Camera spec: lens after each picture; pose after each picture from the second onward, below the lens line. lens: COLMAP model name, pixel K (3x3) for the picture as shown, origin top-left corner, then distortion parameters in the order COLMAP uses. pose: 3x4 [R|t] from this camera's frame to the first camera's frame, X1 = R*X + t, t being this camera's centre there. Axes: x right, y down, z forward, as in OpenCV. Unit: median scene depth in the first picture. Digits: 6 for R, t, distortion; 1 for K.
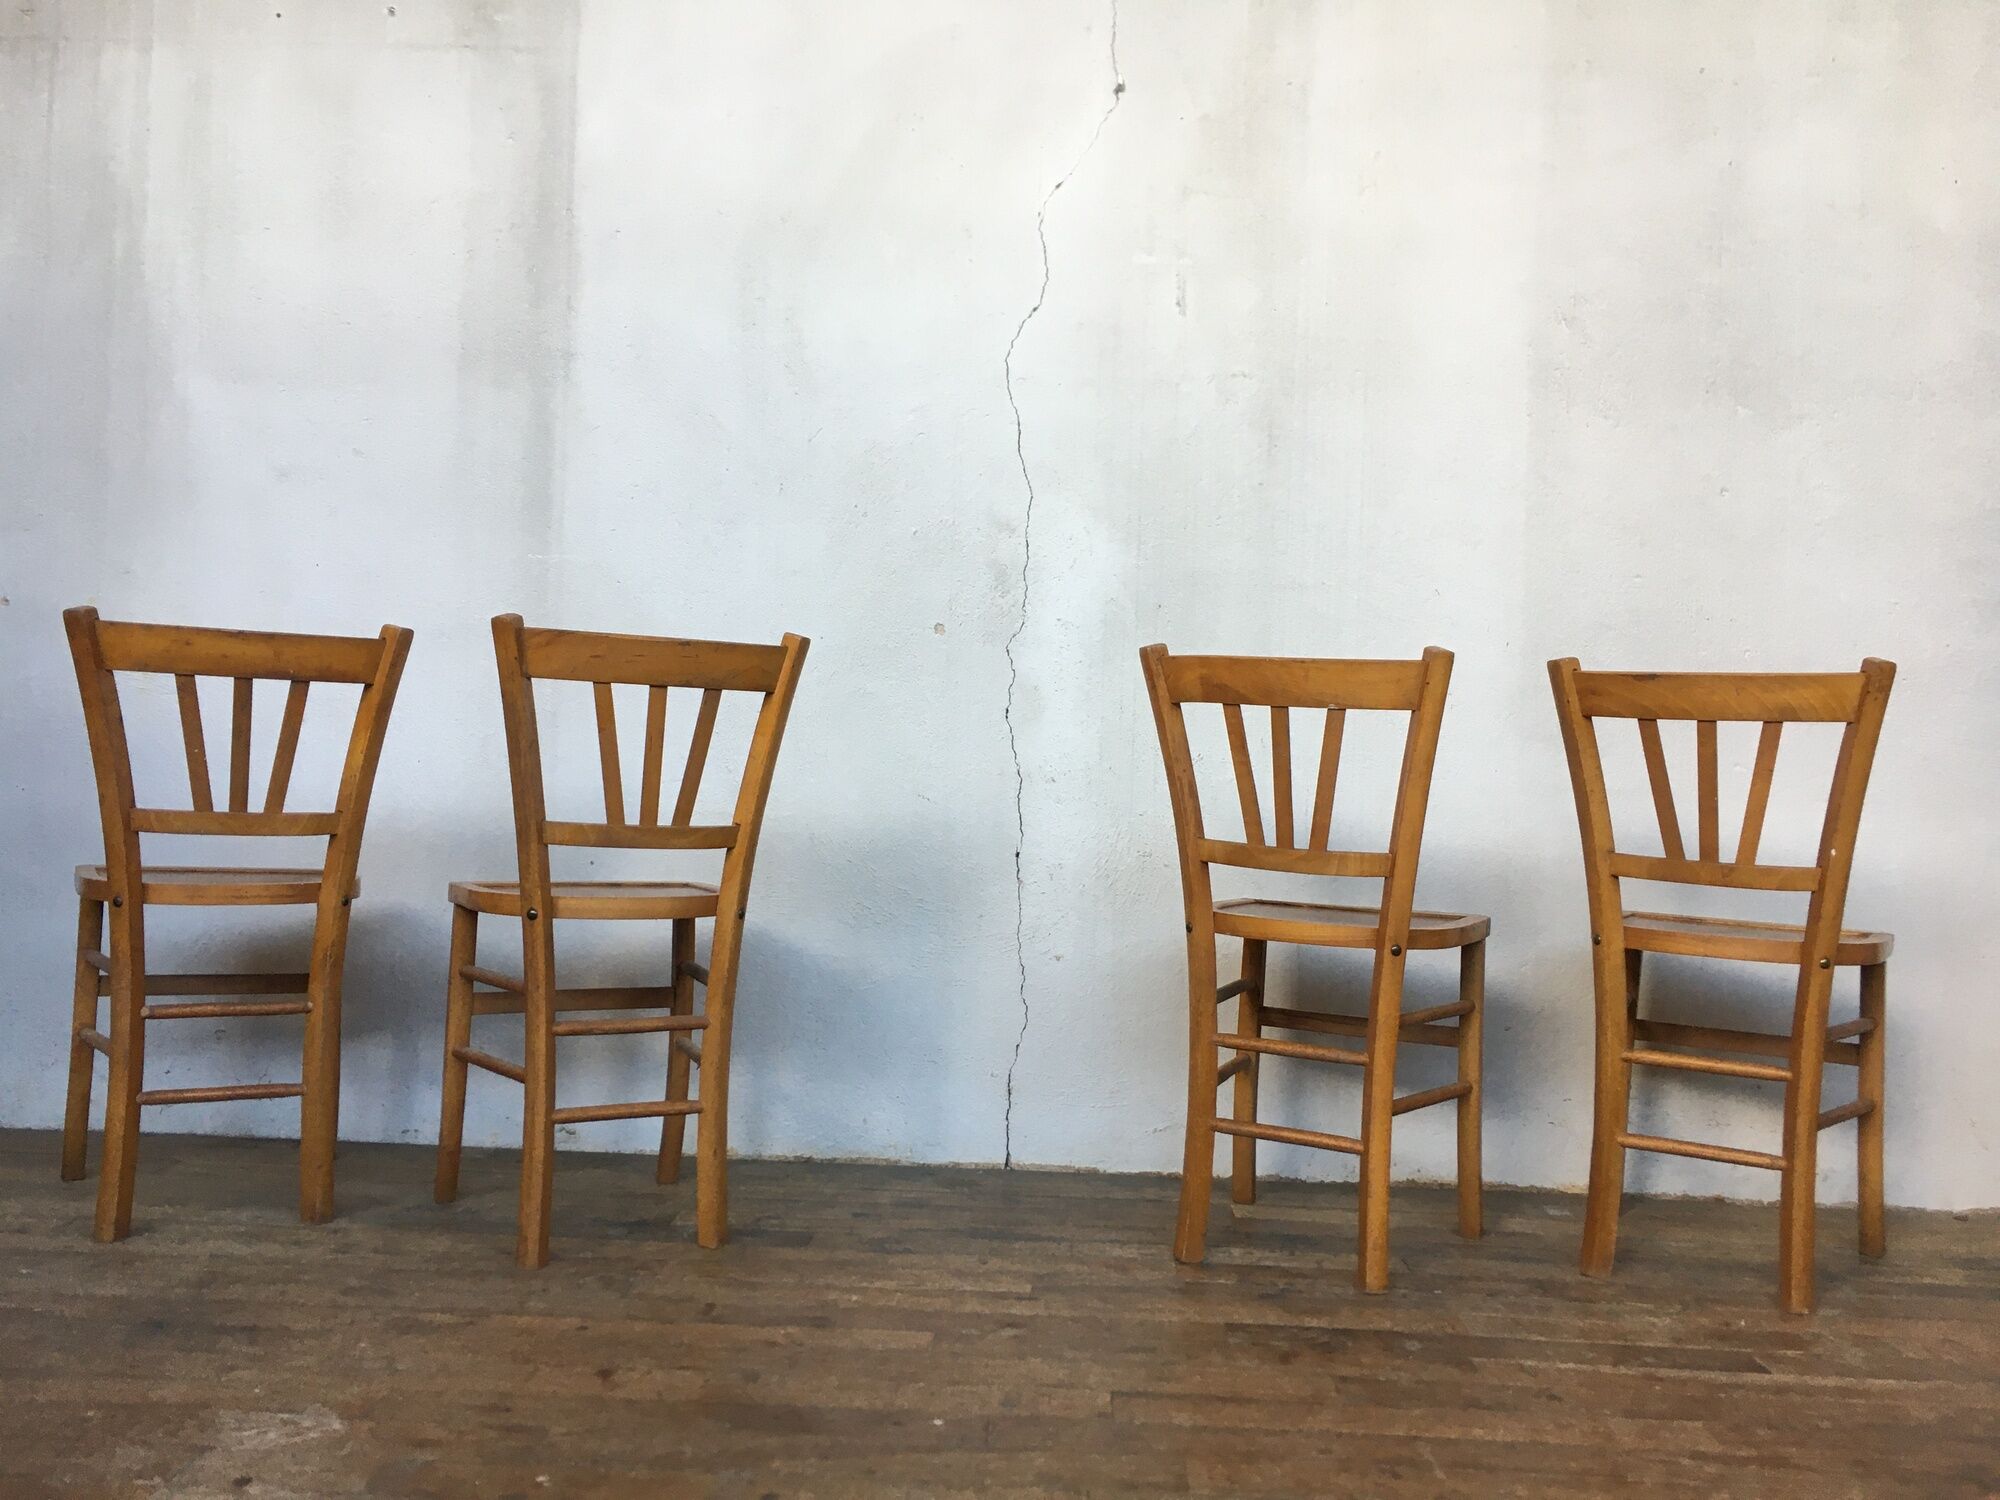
lens RADIAL K [[1697.7, 0, 989.4], [0, 1697.7, 745.3], [0, 0, 1]] dist [0.070984, -0.102698]
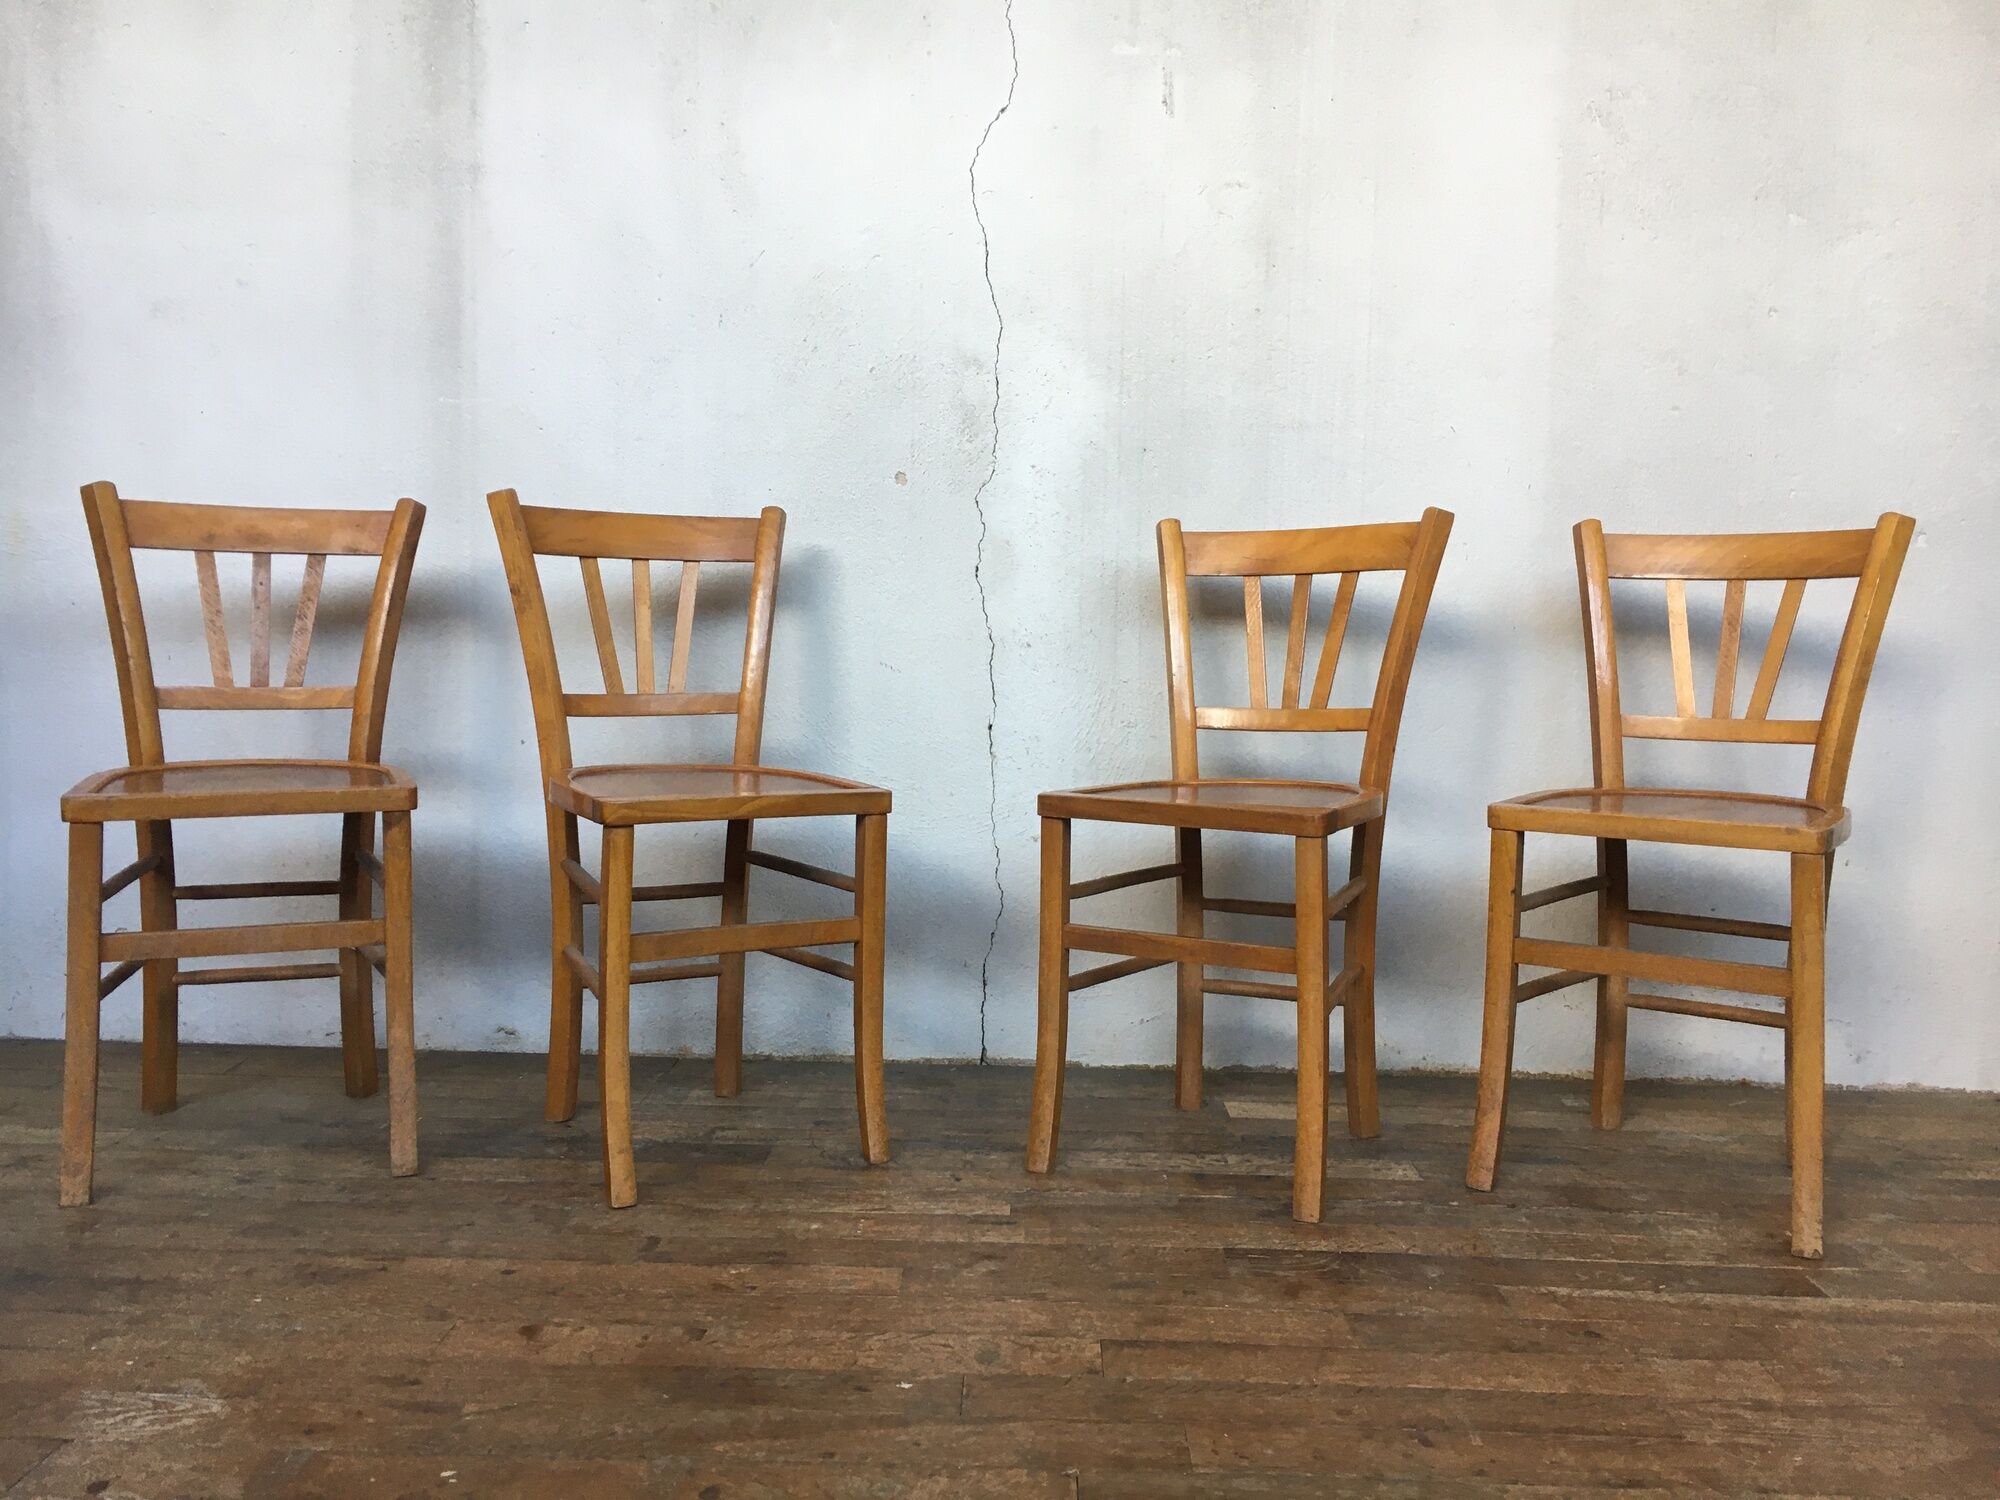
lens RADIAL K [[1697.7, 0, 989.4], [0, 1697.7, 745.3], [0, 0, 1]] dist [0.070984, -0.102698]
pose [[0.999810, -0.013819, 0.013719, 0.004469], [0.012551, 0.995991, 0.088566, -0.009273], [-0.014888, -0.088377, 0.995976, 0.119638]]
